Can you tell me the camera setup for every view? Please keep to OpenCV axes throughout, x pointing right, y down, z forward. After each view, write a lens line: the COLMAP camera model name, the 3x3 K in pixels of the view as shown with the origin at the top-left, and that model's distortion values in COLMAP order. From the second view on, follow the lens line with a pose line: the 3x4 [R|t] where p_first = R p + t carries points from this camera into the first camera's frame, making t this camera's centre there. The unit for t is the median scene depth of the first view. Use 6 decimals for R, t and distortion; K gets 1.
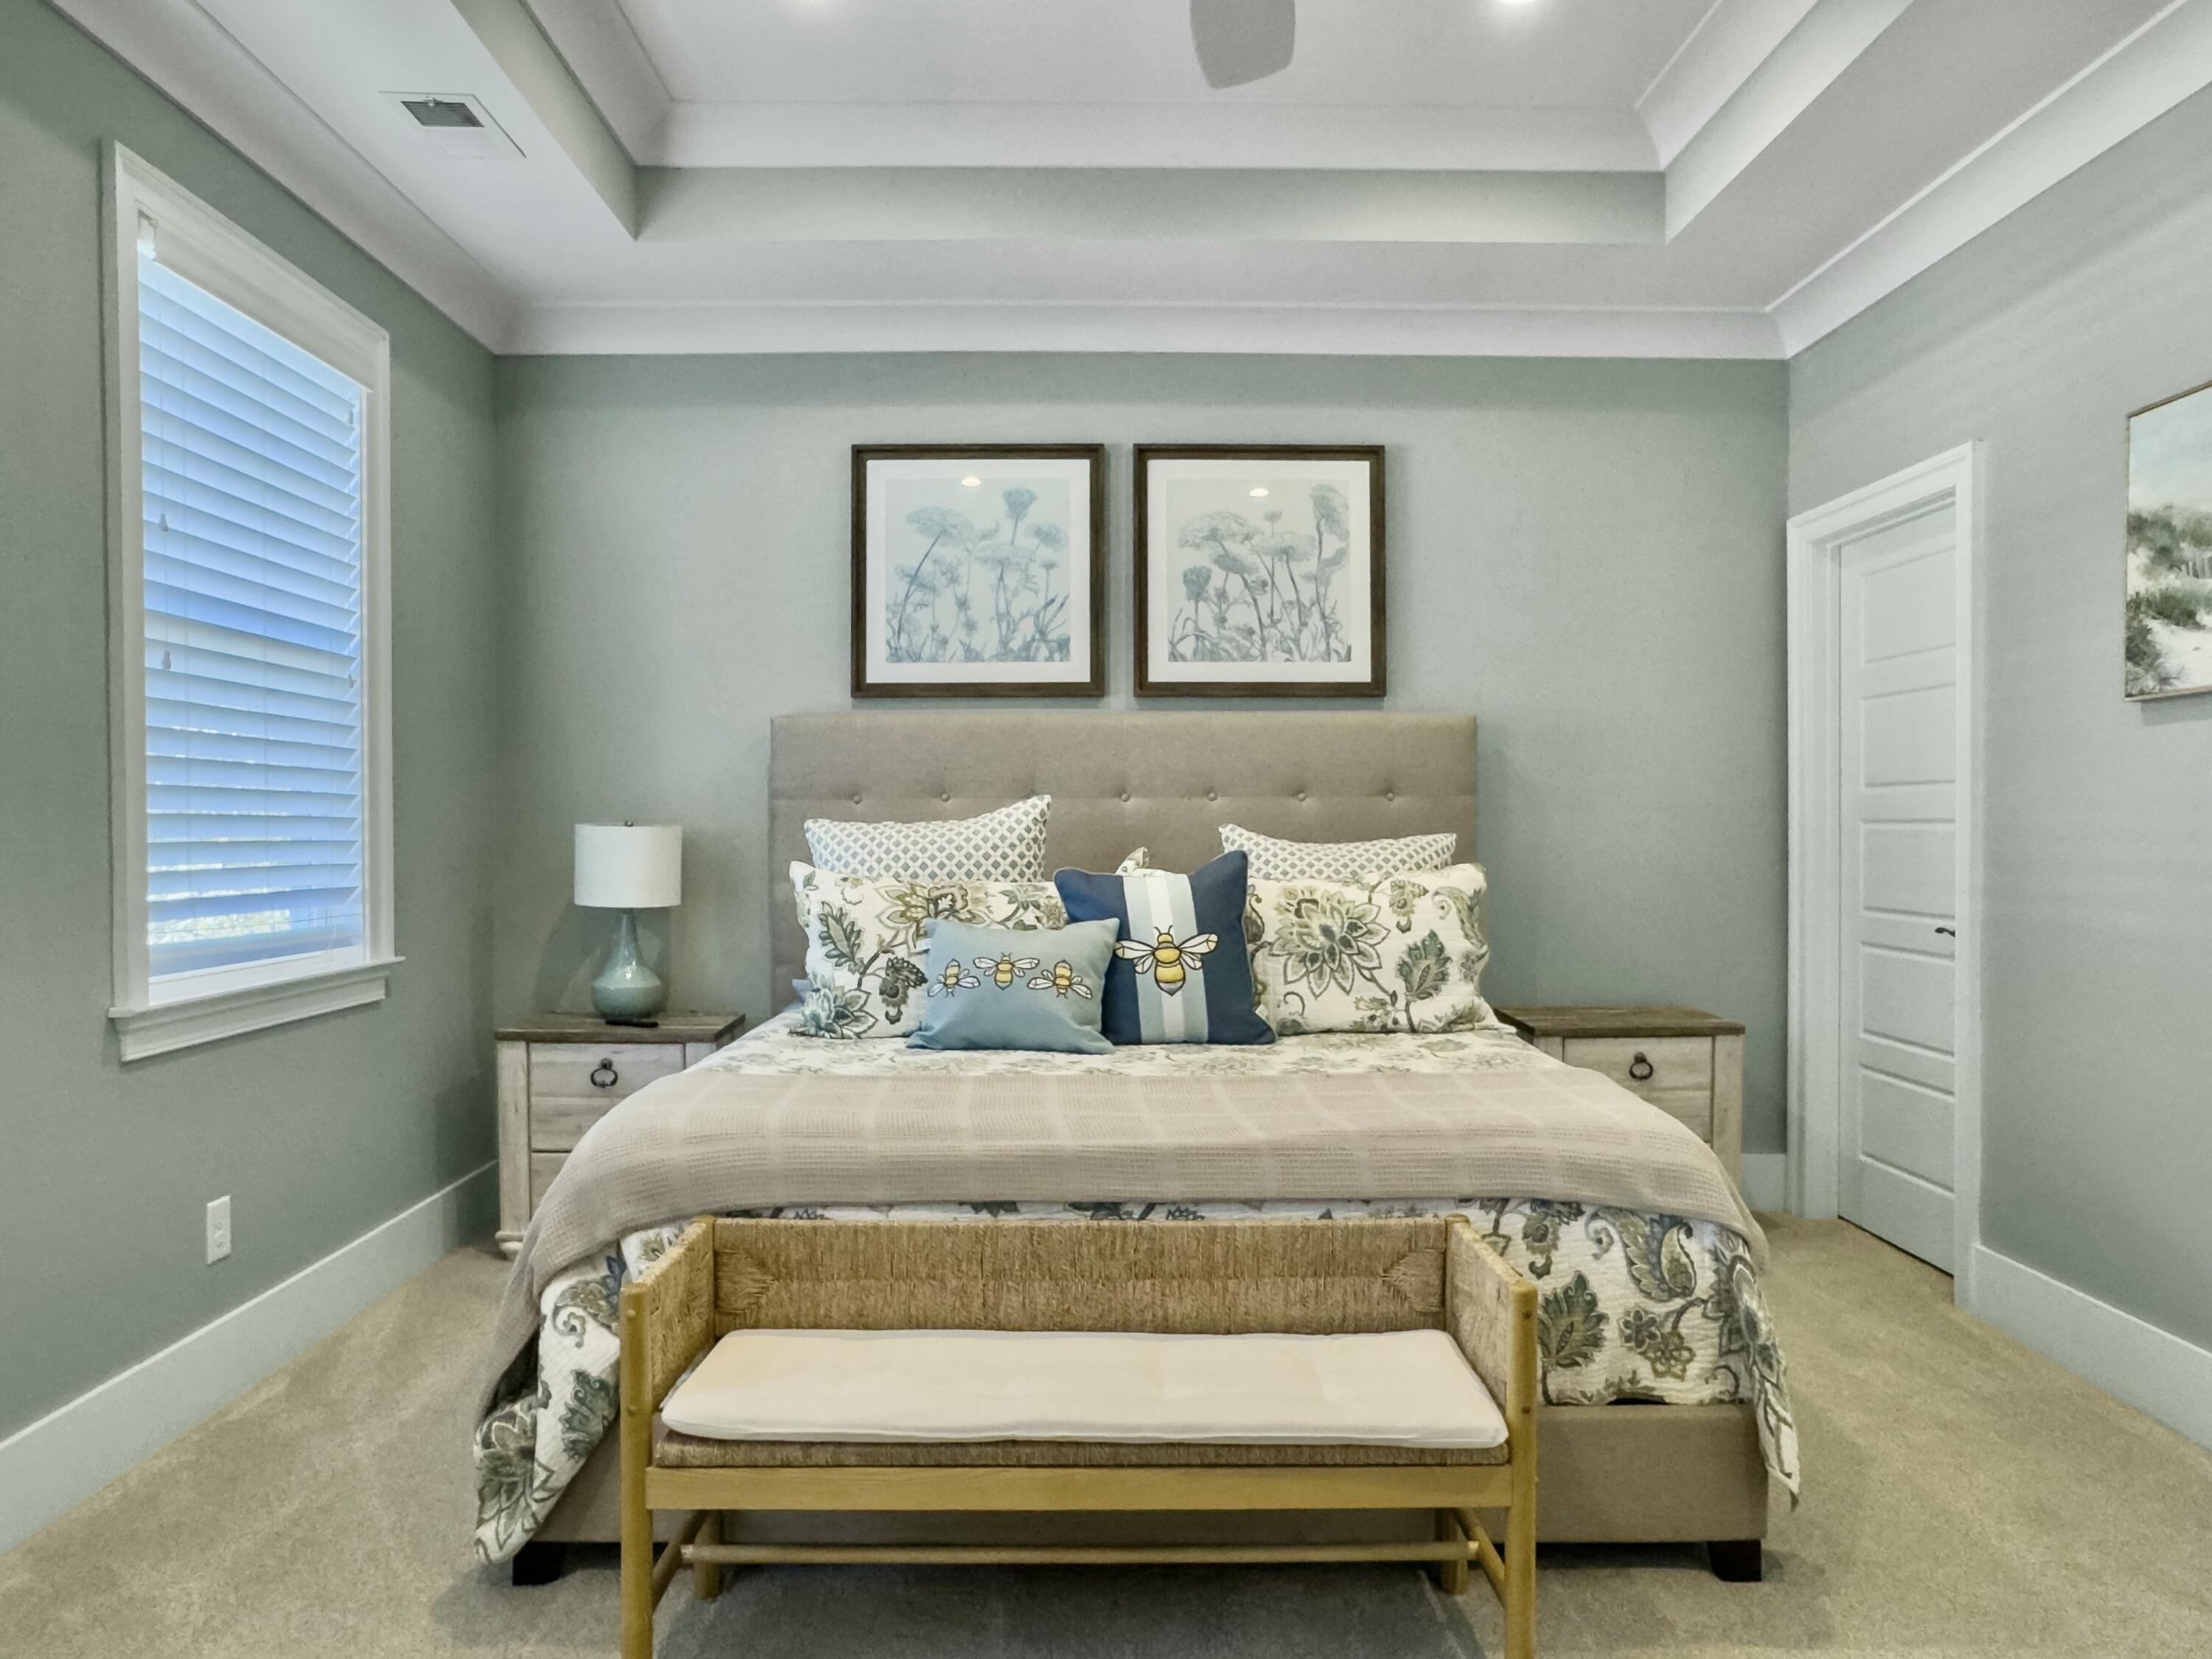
lens RADIAL K [[1523.9, 0, 1102.2], [0, 1523.9, 835.8], [0, 0, 1]] dist [-0.090563, 0.125671]
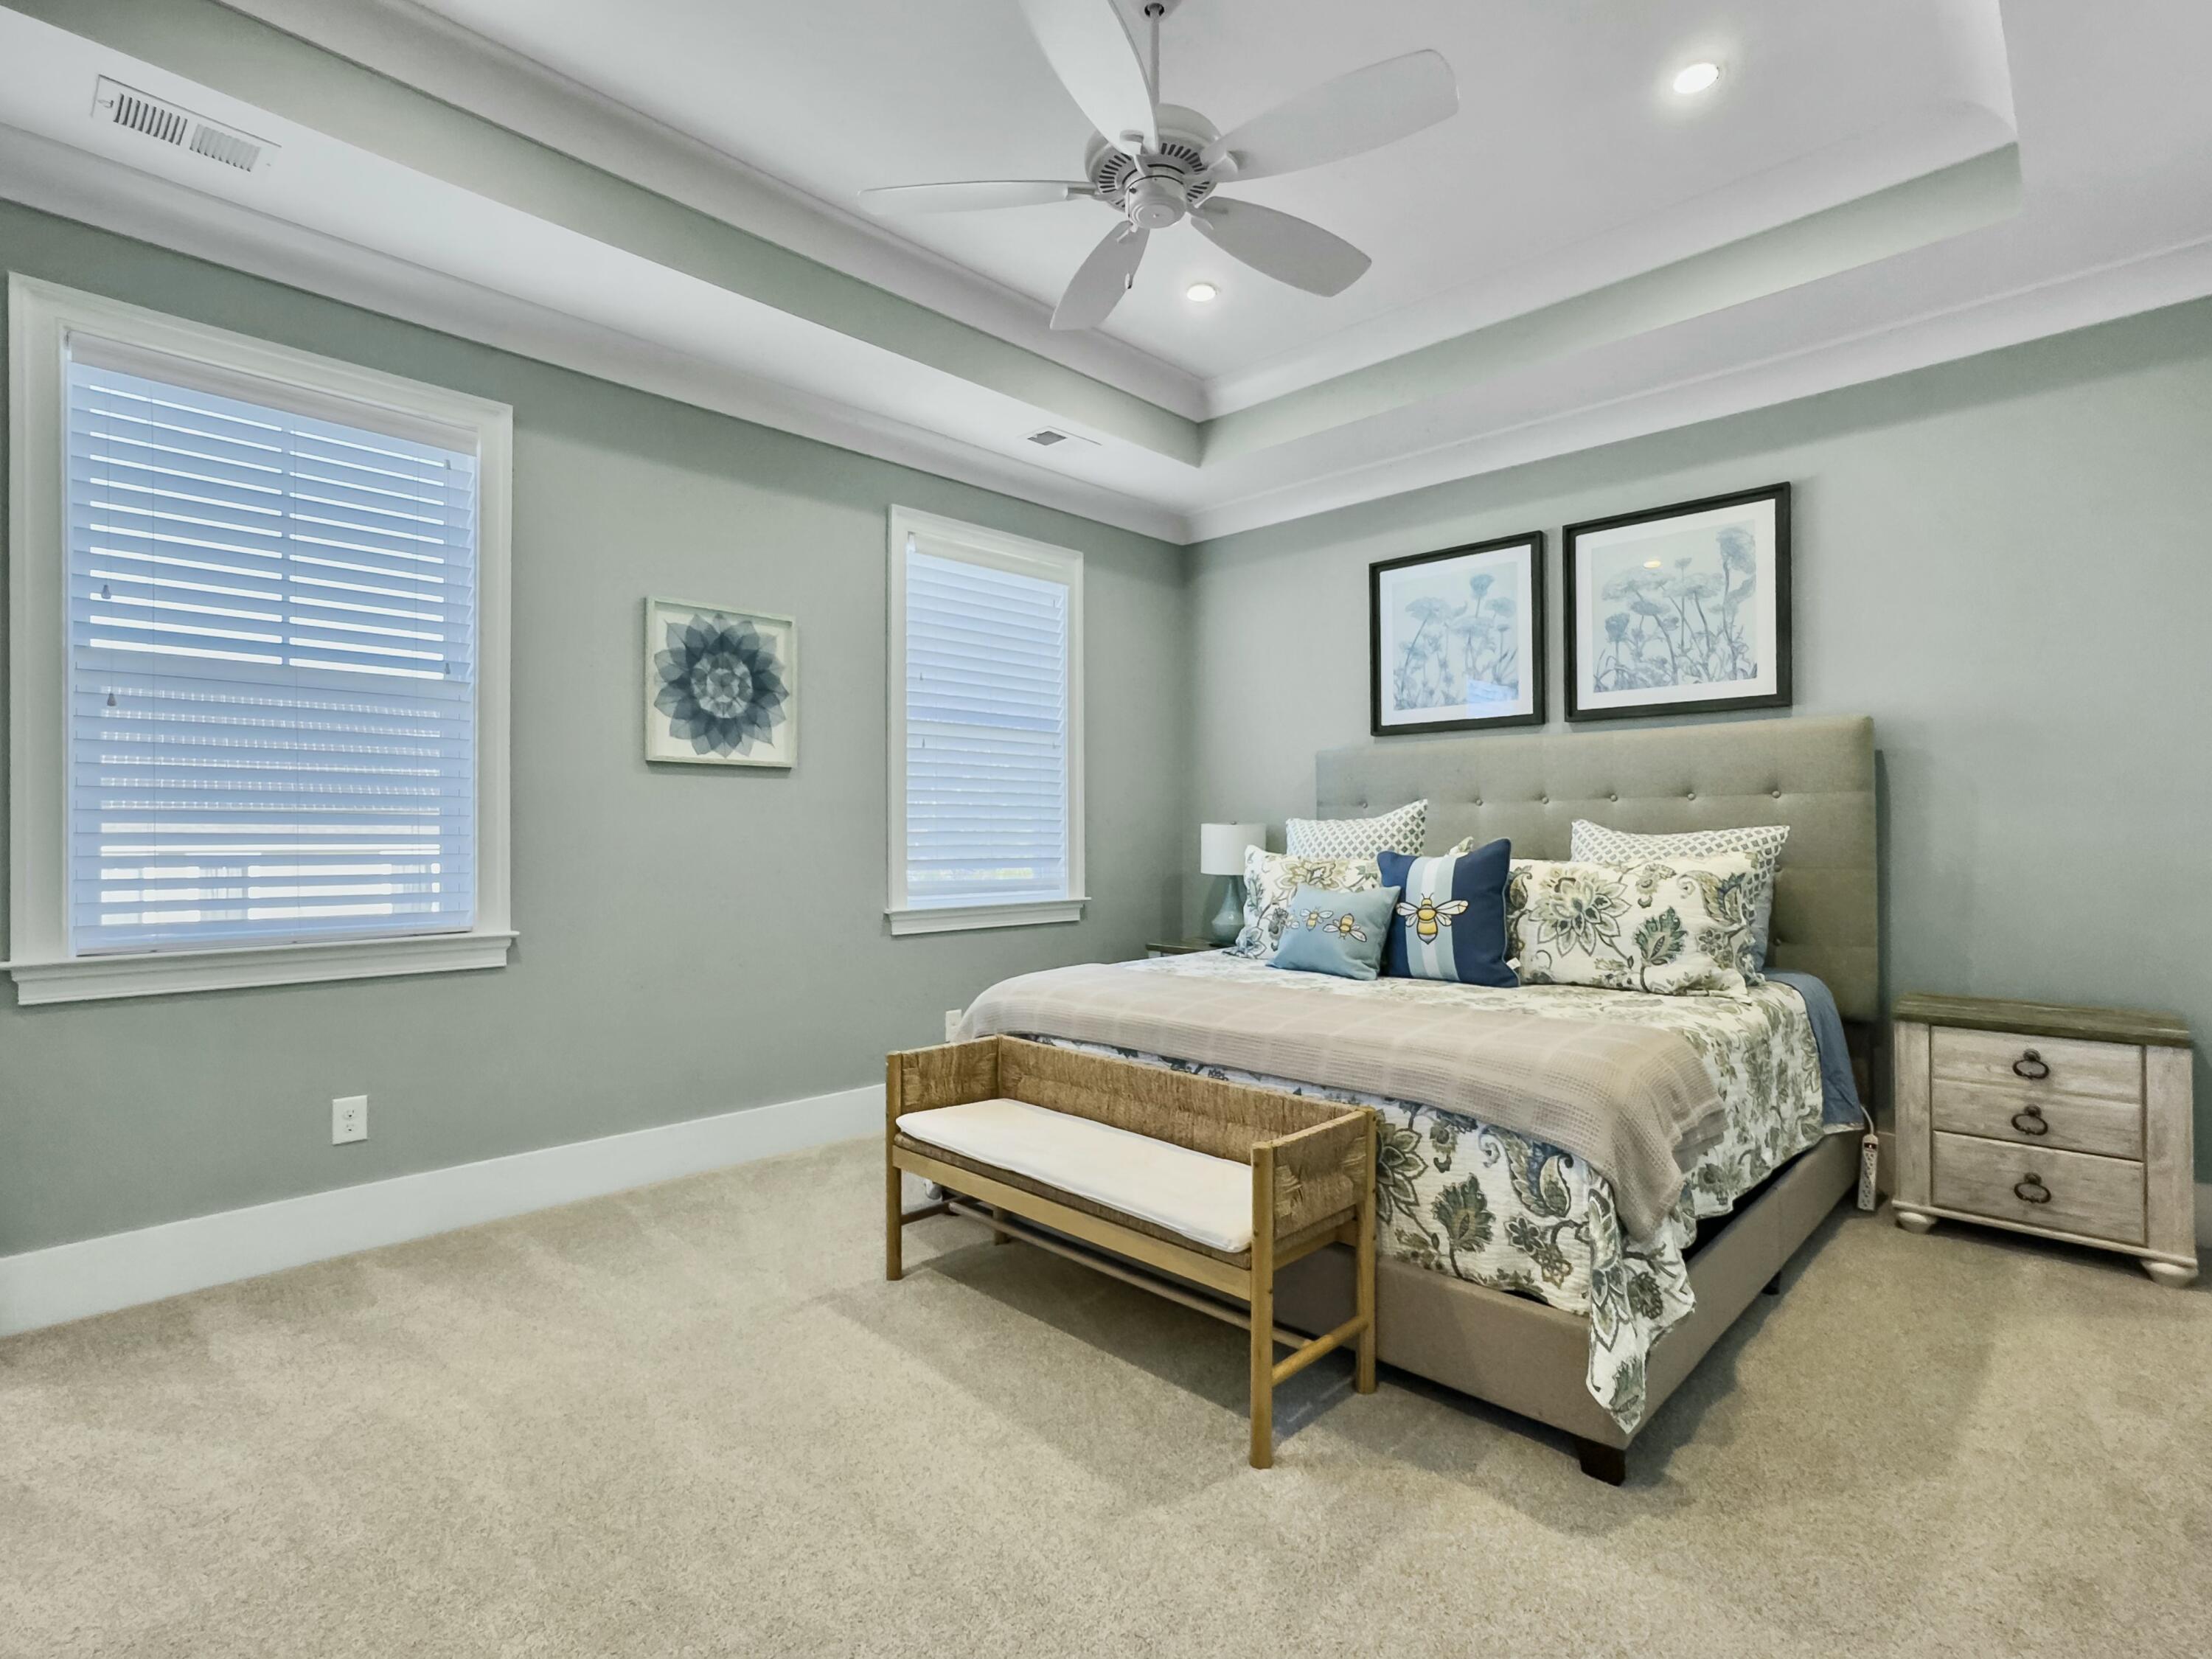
lens RADIAL K [[1066.7, 0, 1106.0], [0, 1066.7, 829.5], [0, 0, 1]] dist [-0.053030, 0.038972]
pose [[0.709294, -0.003158, -0.704906, 0.484996], [-0.003427, 0.999963, -0.007927, 0.010470], [0.704905, 0.008038, 0.709256, 0.117486]]
